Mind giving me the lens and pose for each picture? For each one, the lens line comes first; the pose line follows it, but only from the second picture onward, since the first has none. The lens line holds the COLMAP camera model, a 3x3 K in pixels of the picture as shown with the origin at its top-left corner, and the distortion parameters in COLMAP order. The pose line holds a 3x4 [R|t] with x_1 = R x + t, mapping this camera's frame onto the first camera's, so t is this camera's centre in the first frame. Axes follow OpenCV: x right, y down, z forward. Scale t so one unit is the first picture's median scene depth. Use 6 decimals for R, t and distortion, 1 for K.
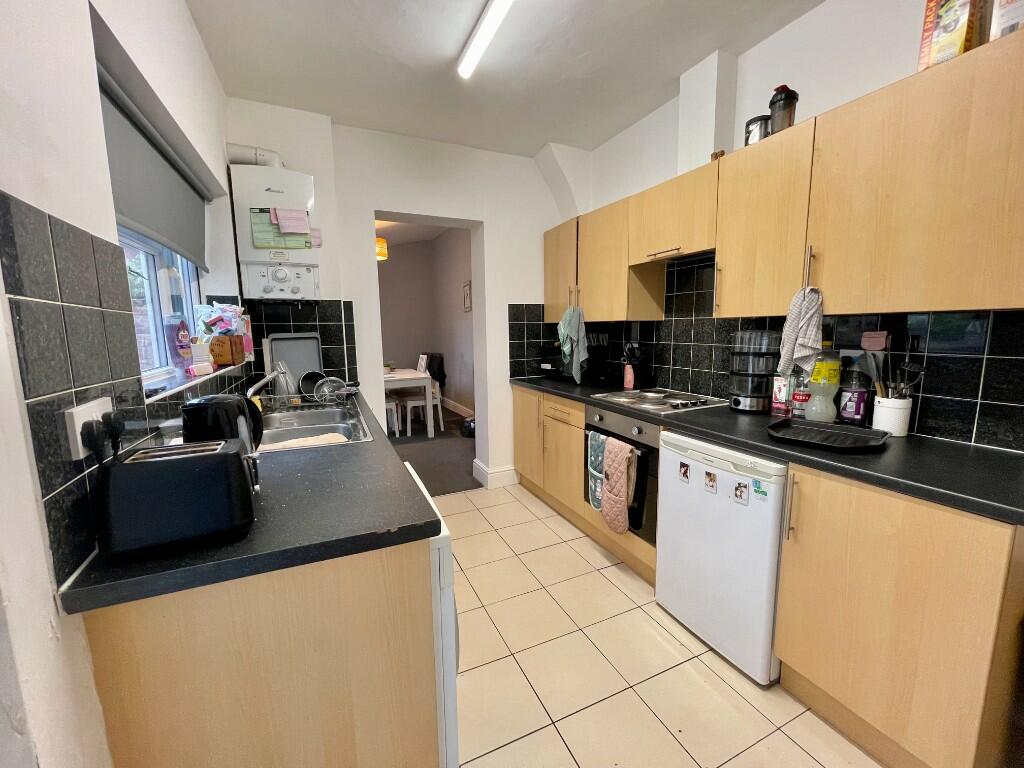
lens RADIAL K [[413.6, 0, 509.9], [0, 413.6, 385.3], [0, 0, 1]] dist [-0.008623, 0.000162]
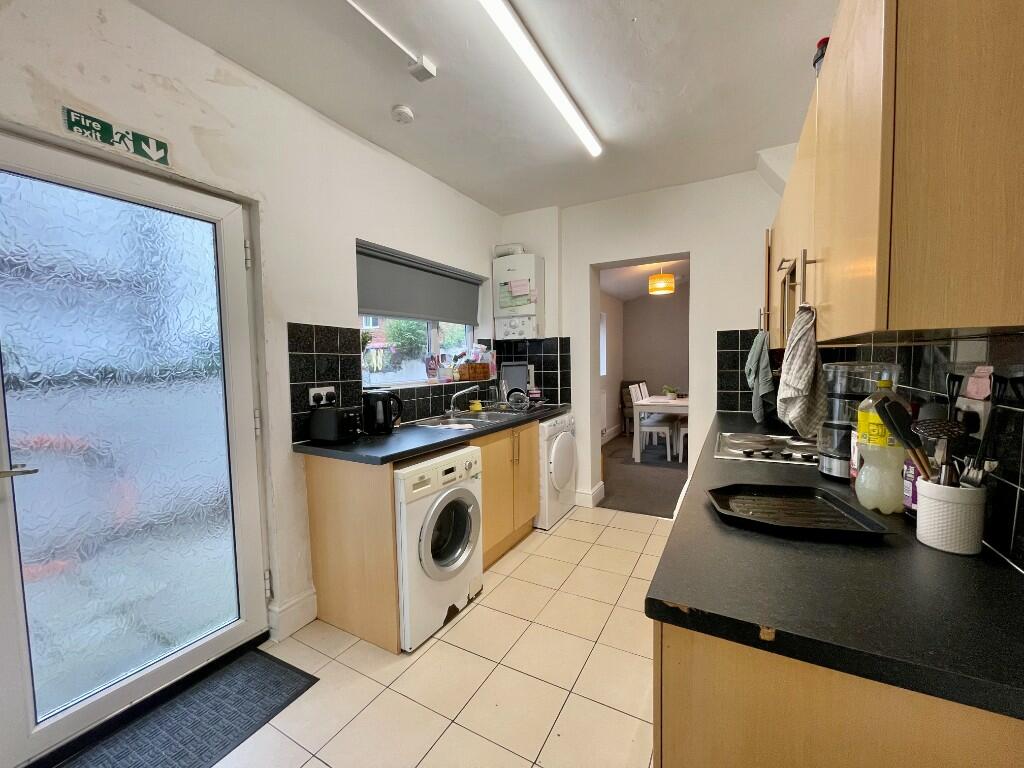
lens RADIAL K [[413.6, 0, 509.9], [0, 413.6, 385.3], [0, 0, 1]] dist [-0.008623, 0.000162]
pose [[0.591571, 0.051455, -0.804609, 0.701772], [-0.101794, 0.994742, -0.011227, -0.024475], [0.799801, 0.088546, 0.593698, 0.112829]]
